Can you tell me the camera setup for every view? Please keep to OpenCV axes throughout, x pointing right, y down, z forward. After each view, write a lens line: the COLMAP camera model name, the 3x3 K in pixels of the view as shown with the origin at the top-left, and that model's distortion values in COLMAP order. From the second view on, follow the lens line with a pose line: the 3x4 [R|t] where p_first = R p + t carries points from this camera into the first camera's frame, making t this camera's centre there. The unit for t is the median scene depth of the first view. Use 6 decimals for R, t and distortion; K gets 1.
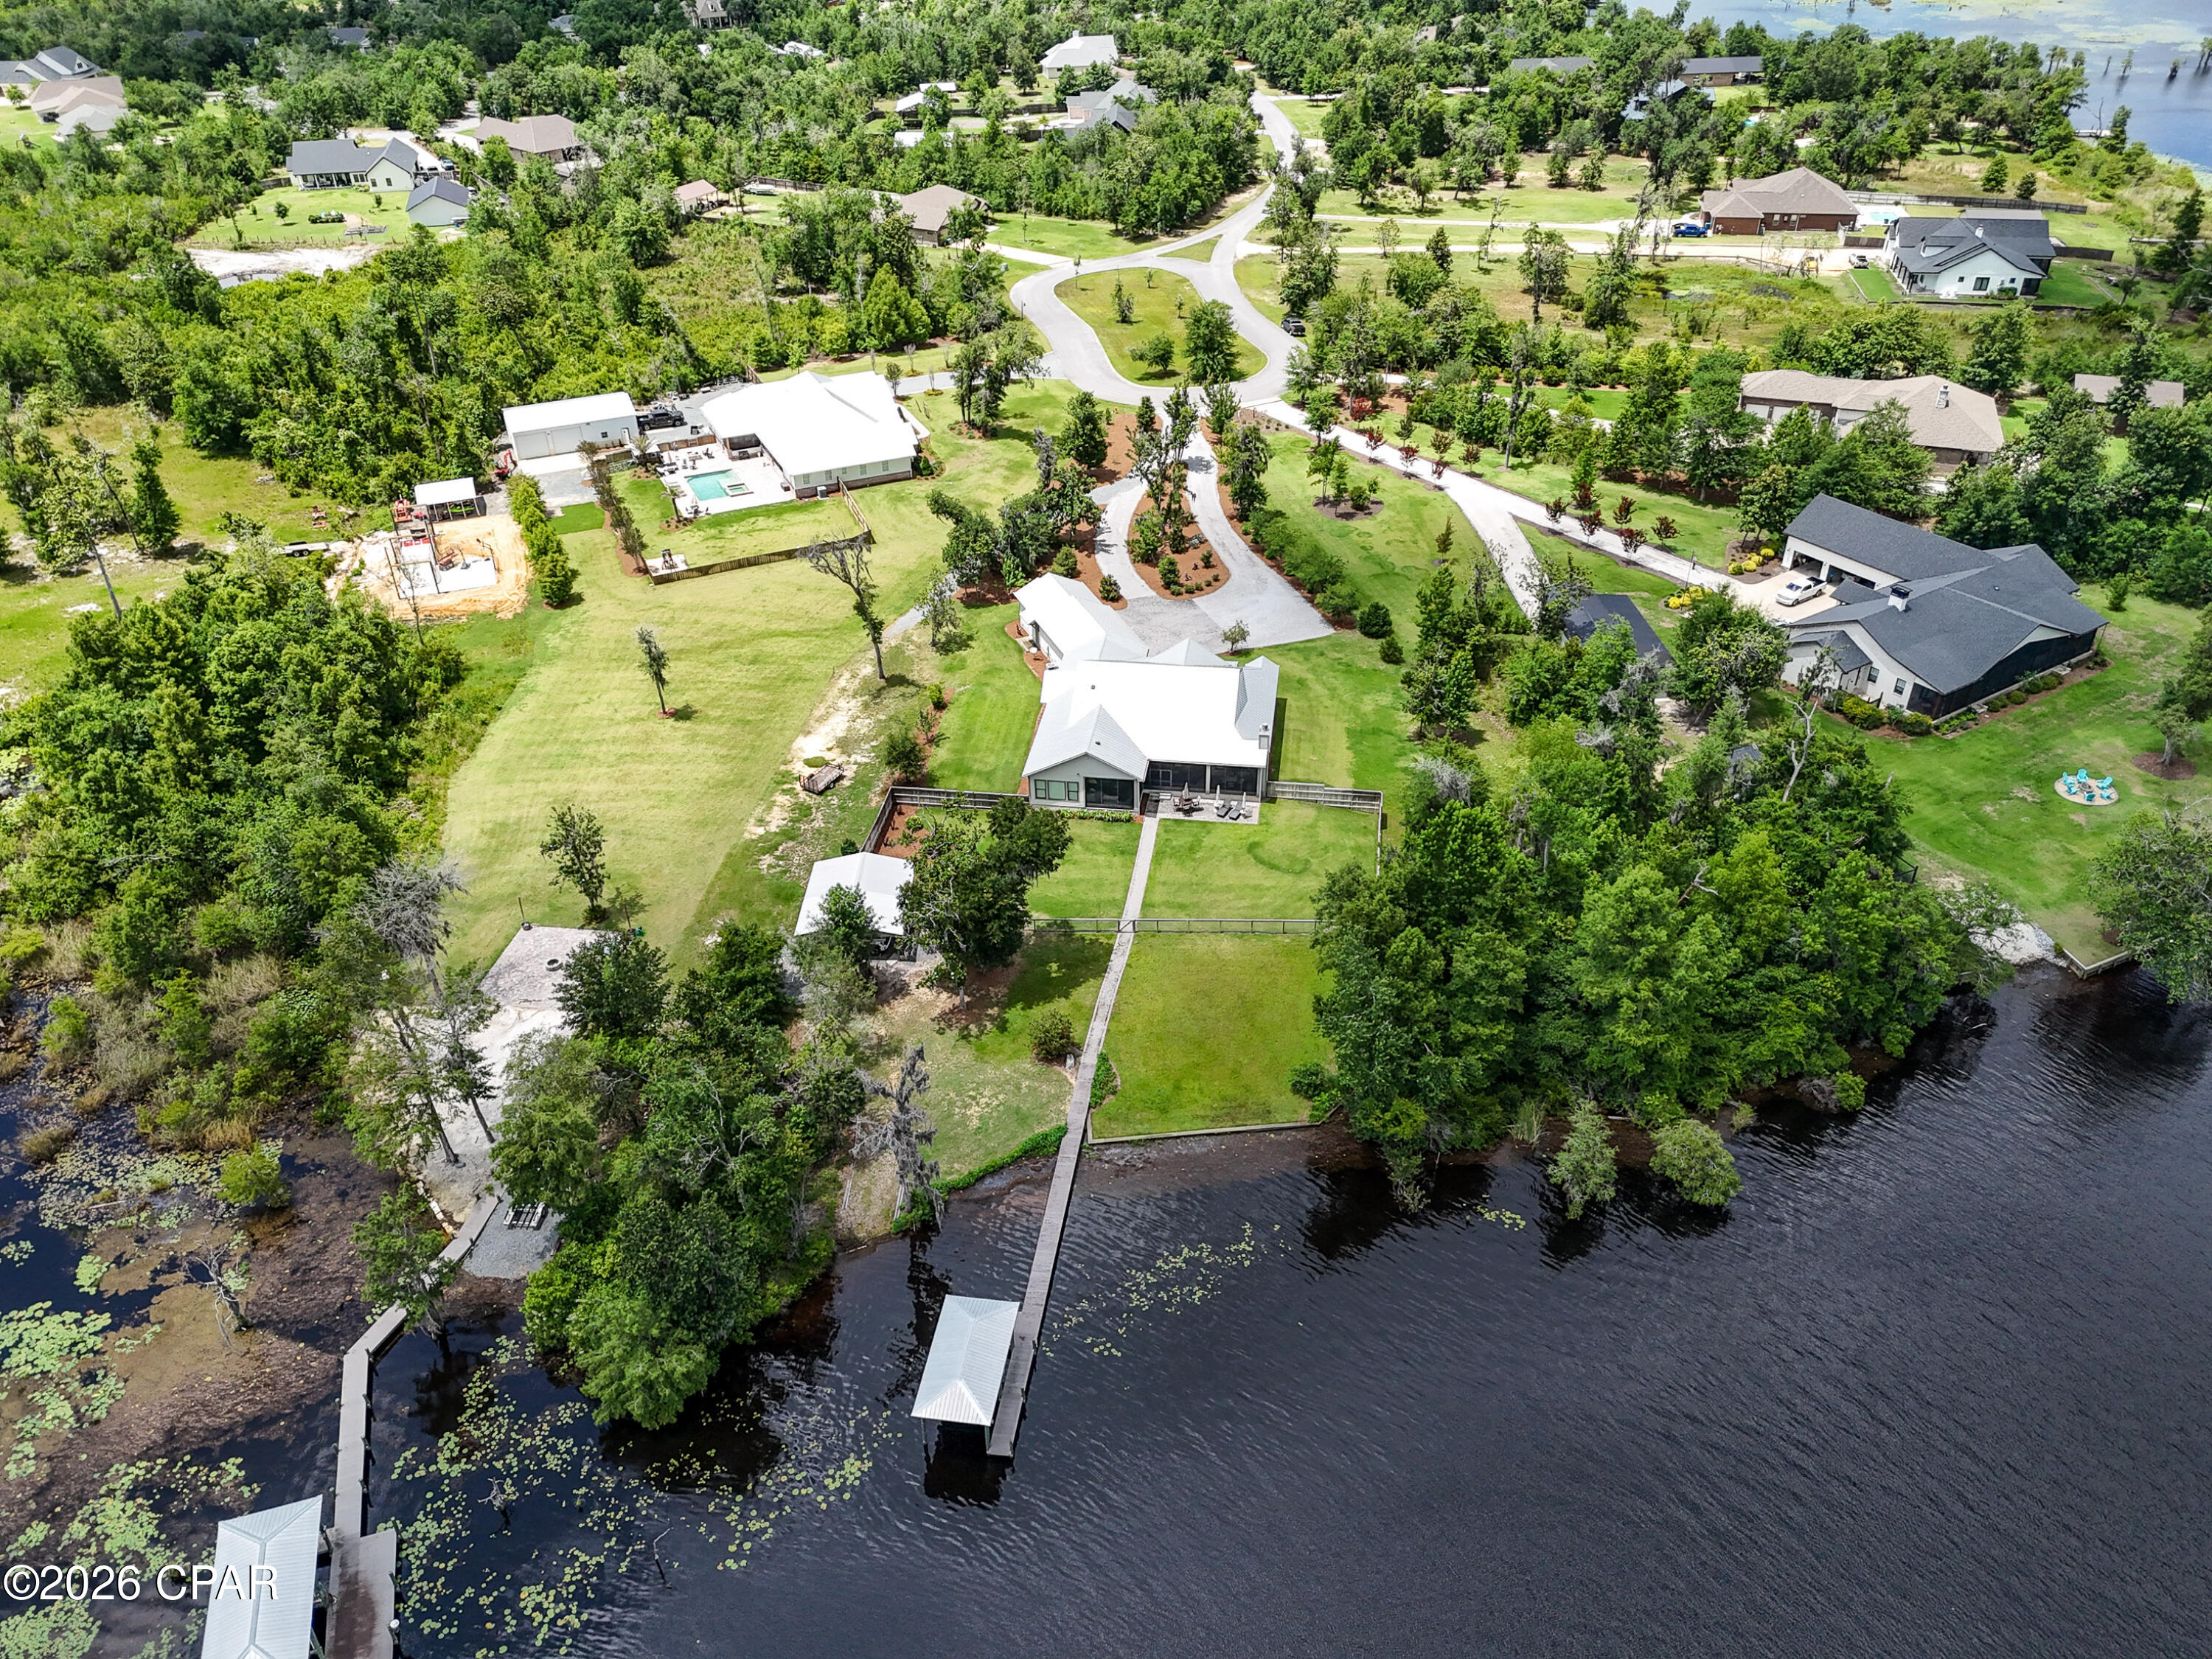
lens RADIAL K [[1604.8, 0, 1106.0], [0, 1604.8, 829.5], [0, 0, 1]] dist [0.053278, -0.033784]
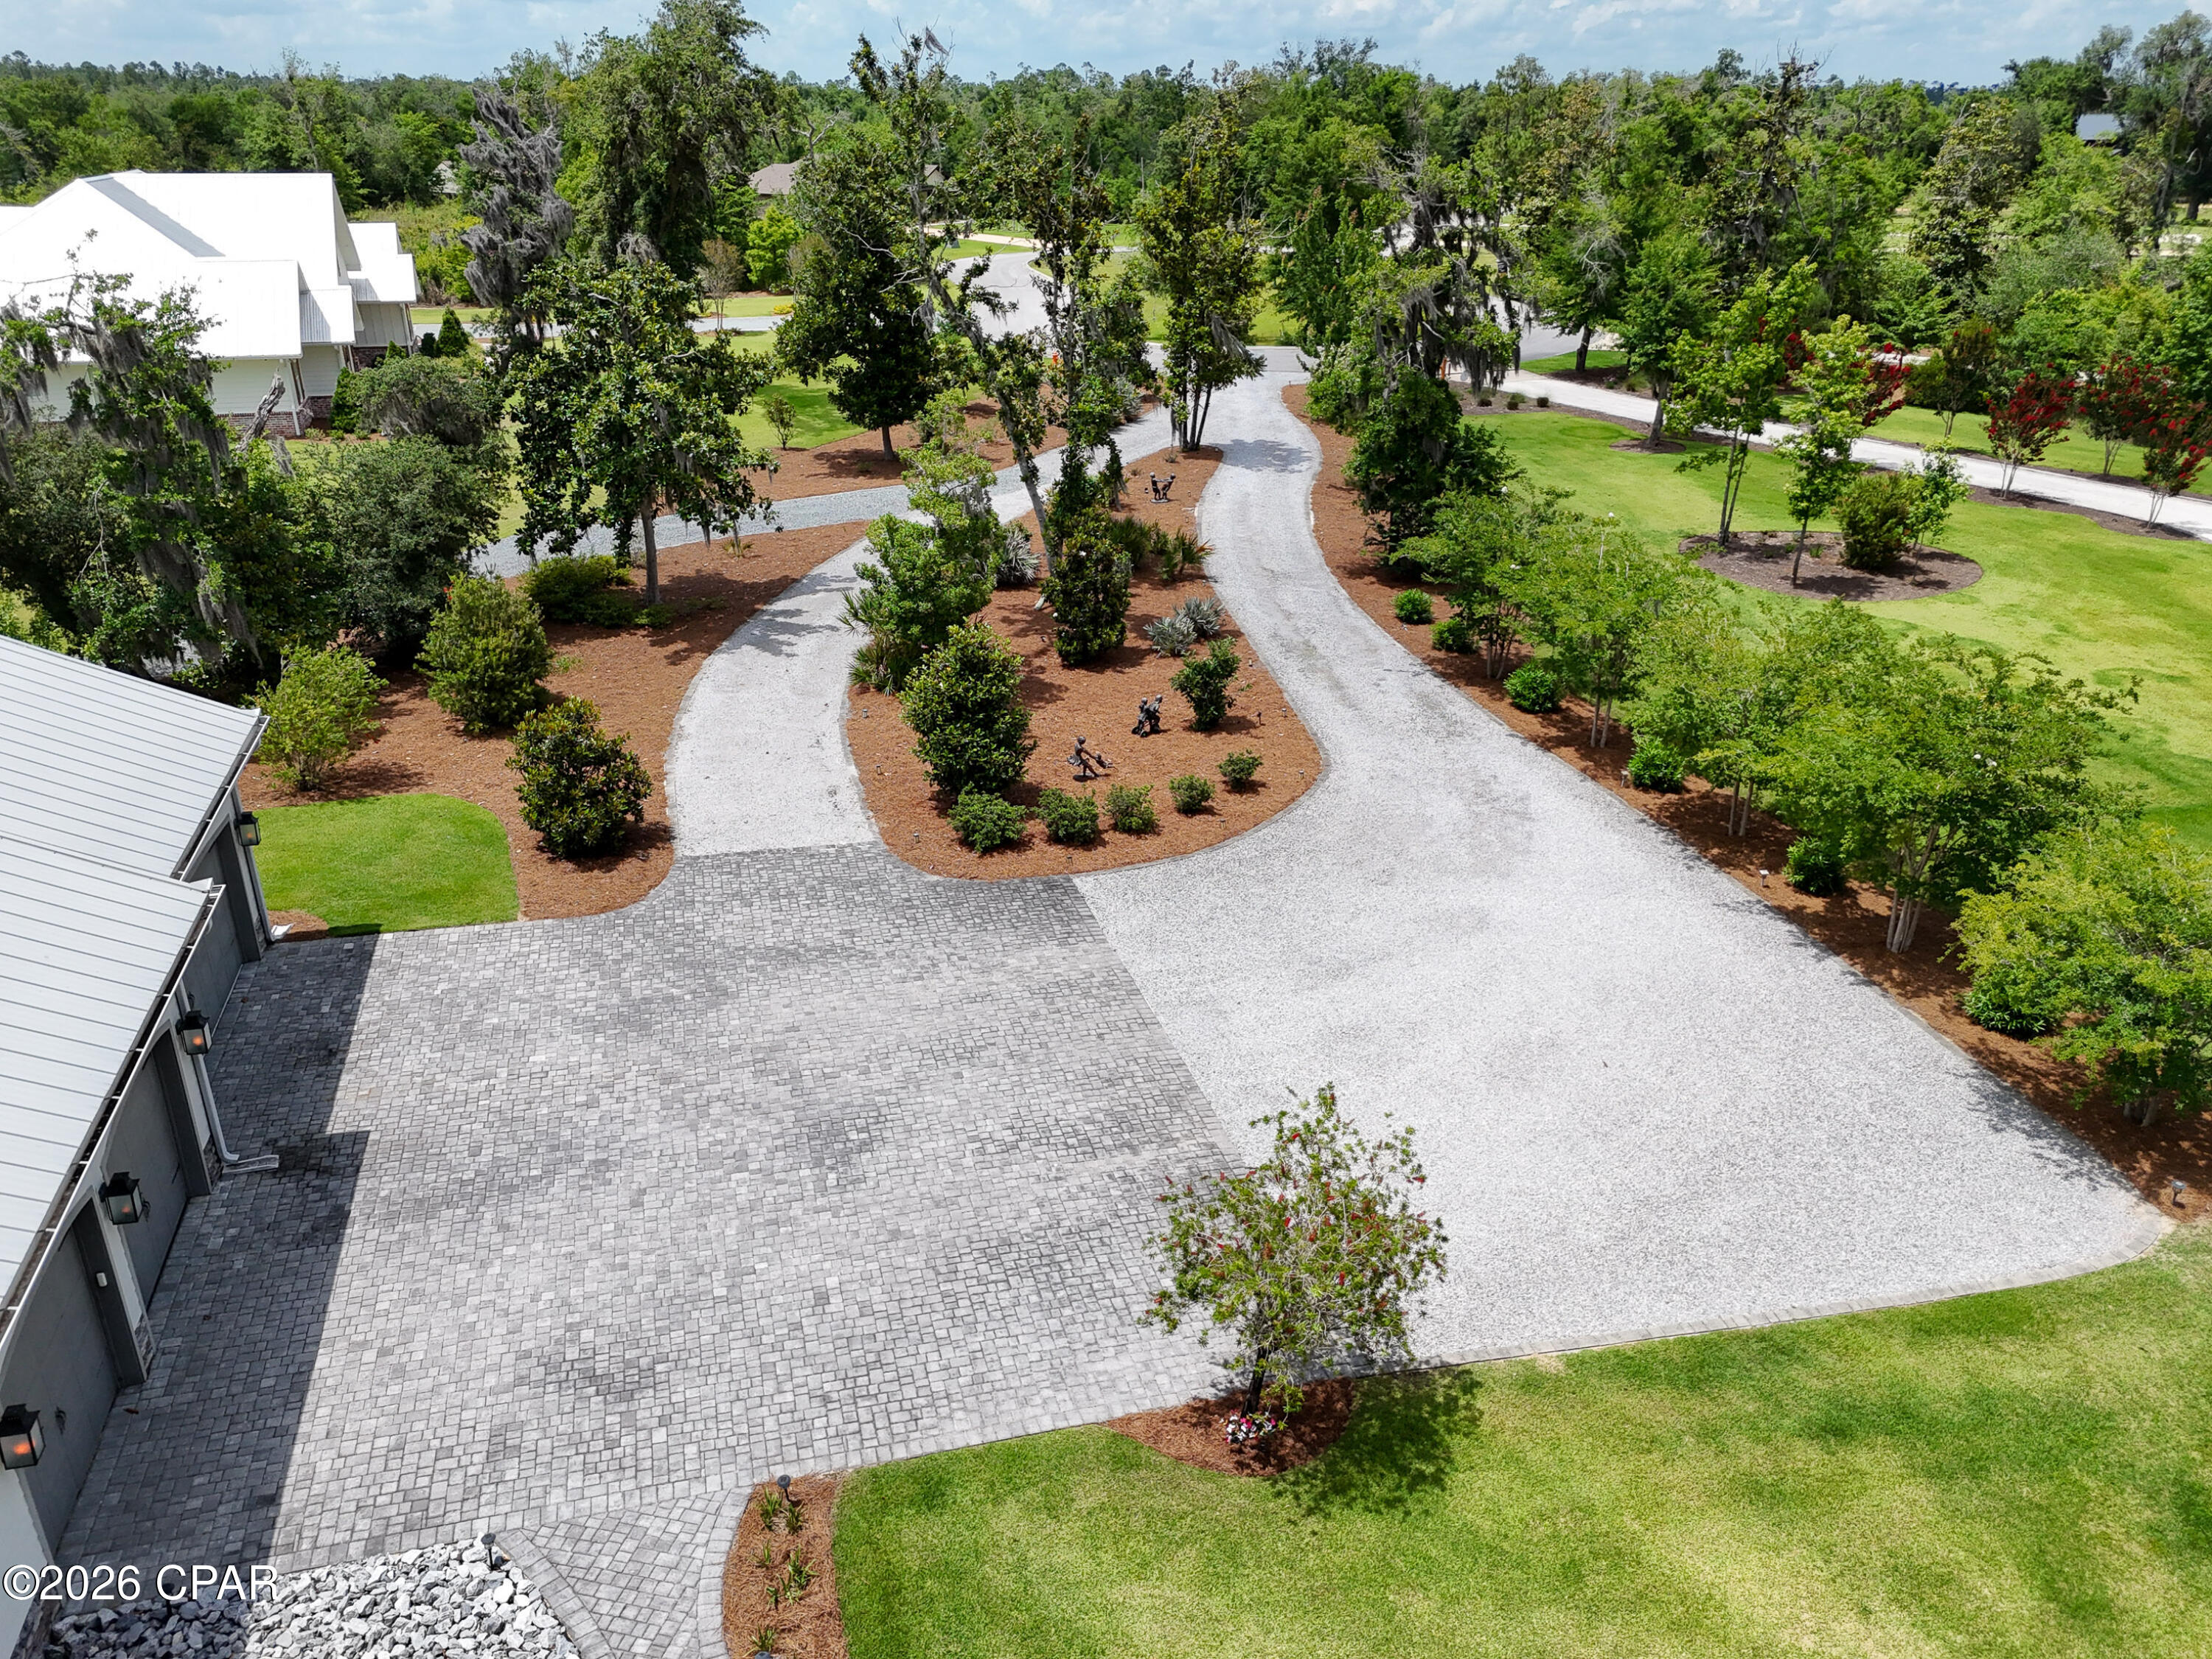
lens RADIAL K [[1604.8, 0, 1106.0], [0, 1604.8, 829.5], [0, 0, 1]] dist [0.053278, -0.033784]
pose [[0.993853, 0.063522, -0.090667, 0.090847], [-0.079260, 0.980068, -0.182167, -0.150584], [0.077288, 0.188233, 0.979079, 1.065595]]
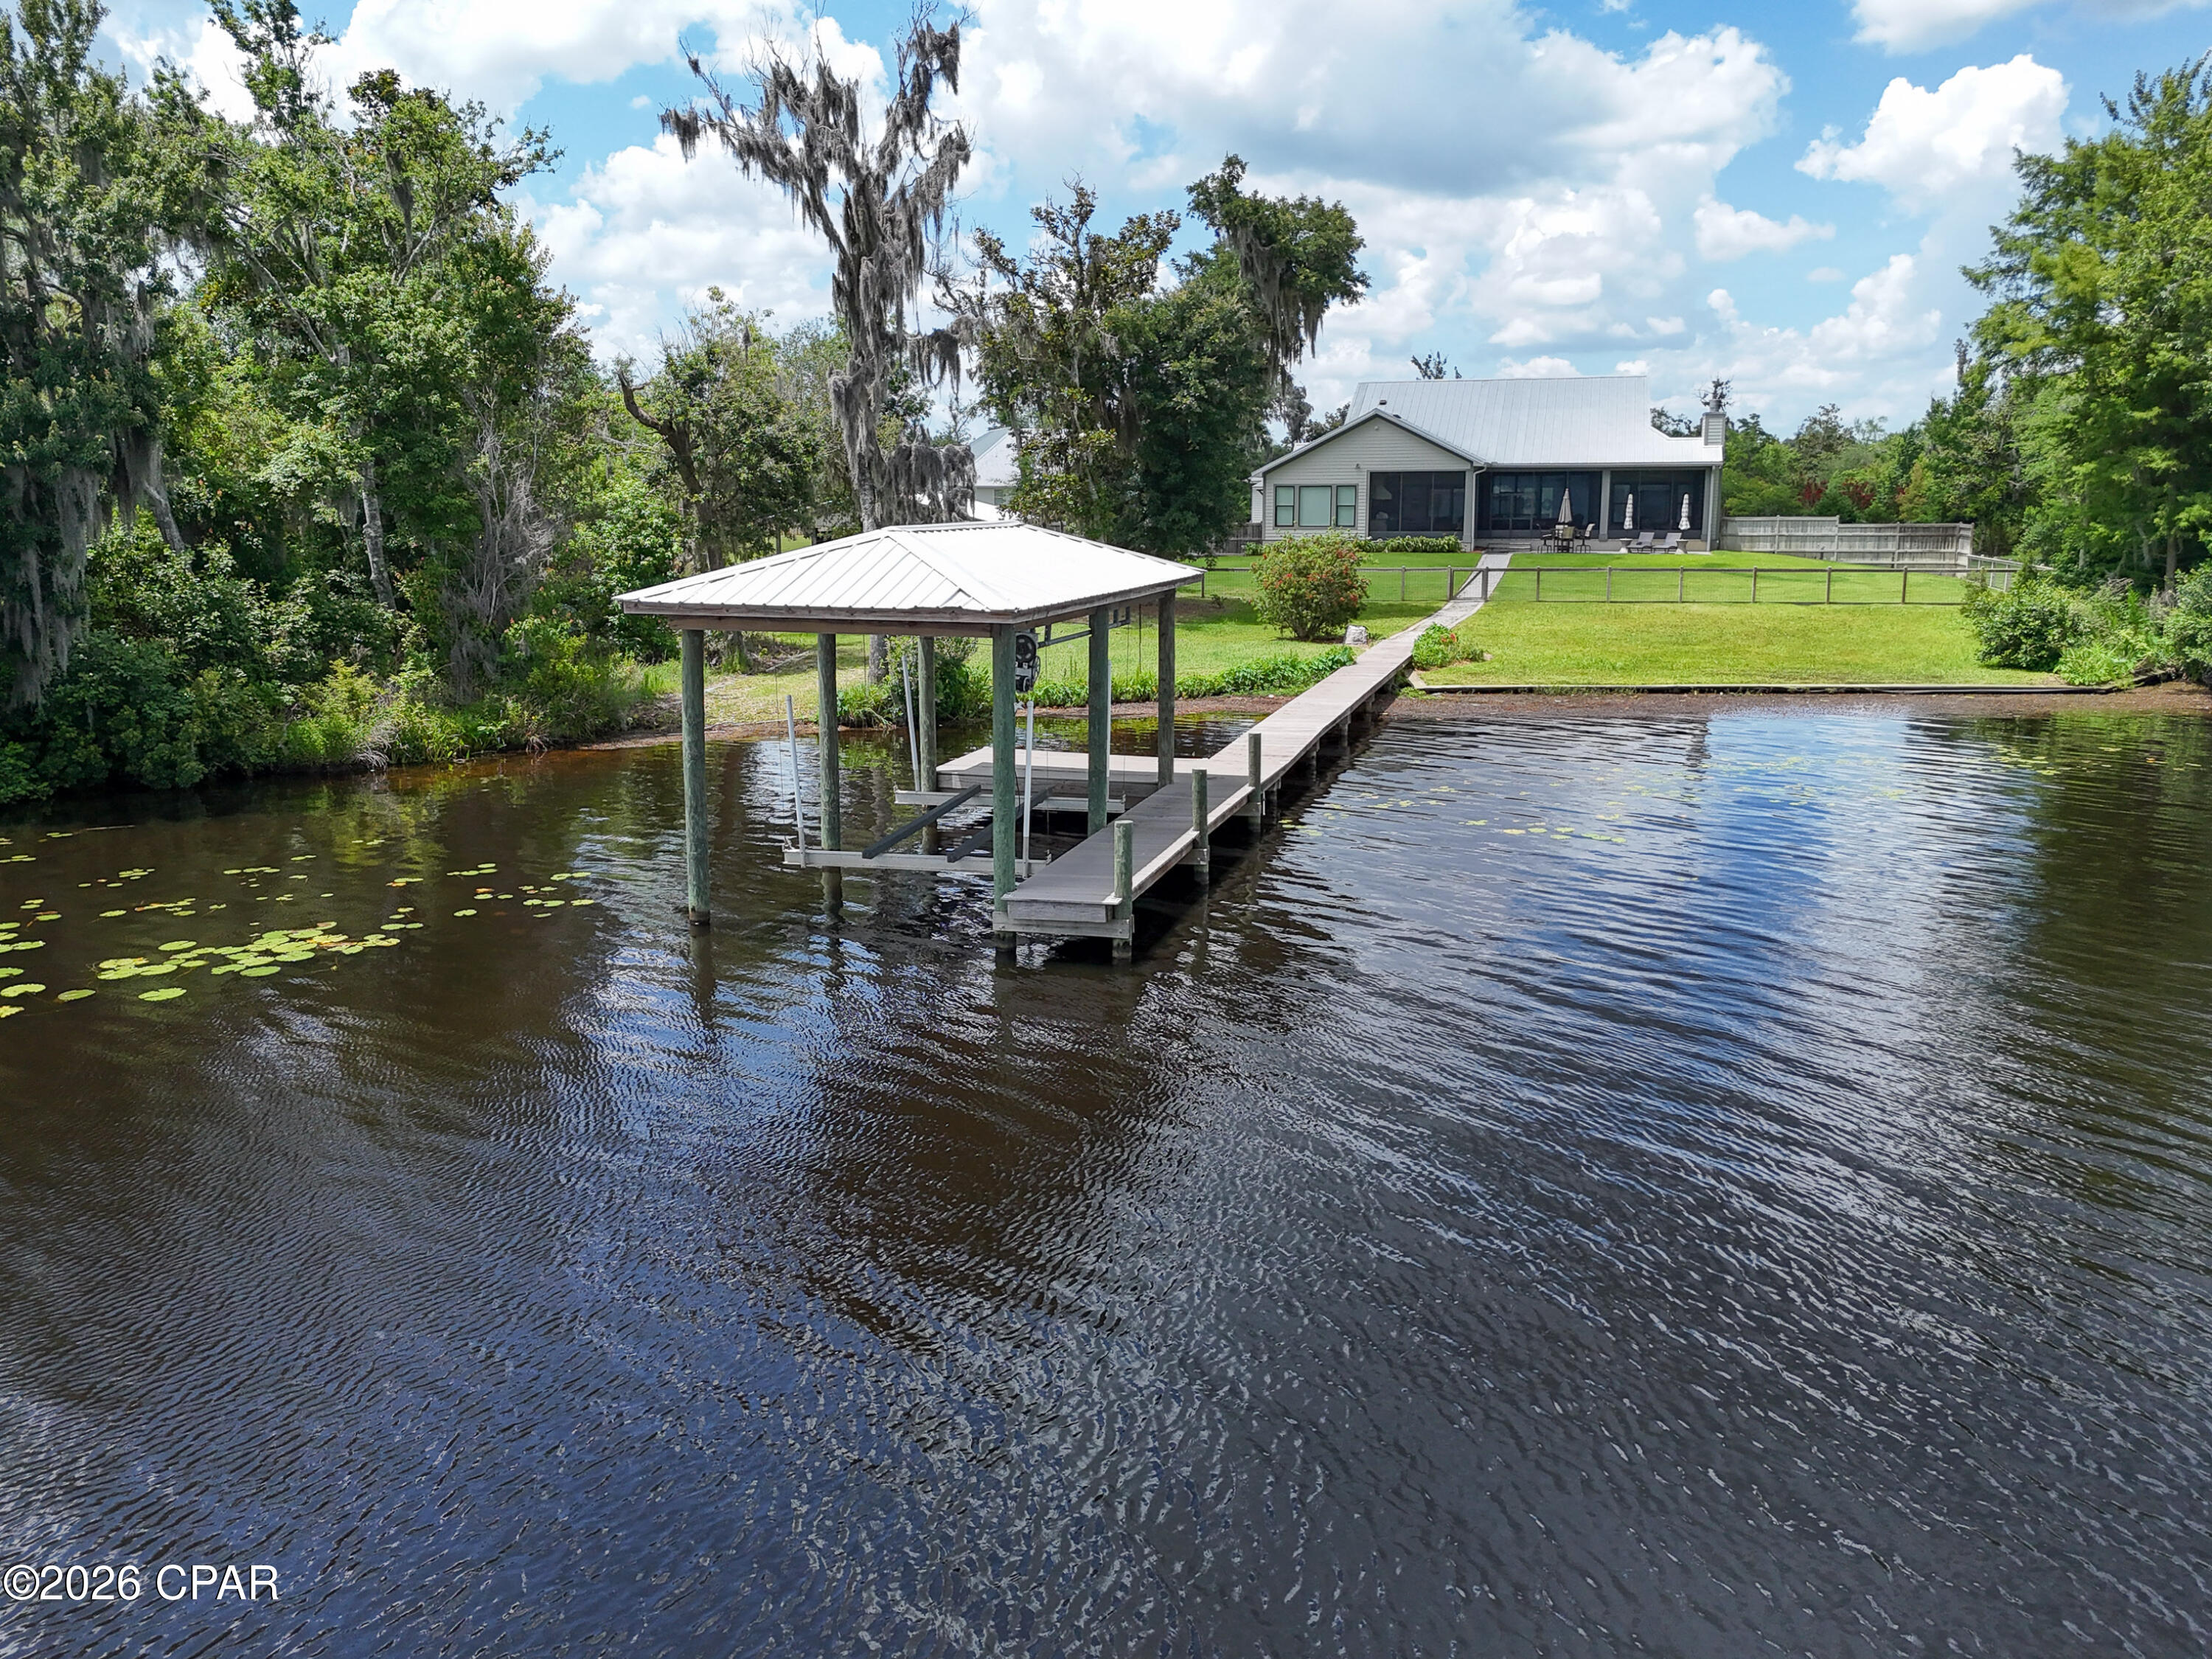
lens RADIAL K [[1632.8, 0, 1110.9], [0, 1632.8, 766.8], [0, 0, 1]] dist [0.039152, 0.005230]
pose [[0.991441, 0.039508, -0.124430, -0.027693], [-0.089970, 0.897408, -0.431931, 0.301501], [0.094600, 0.439429, 0.893282, 0.553097]]
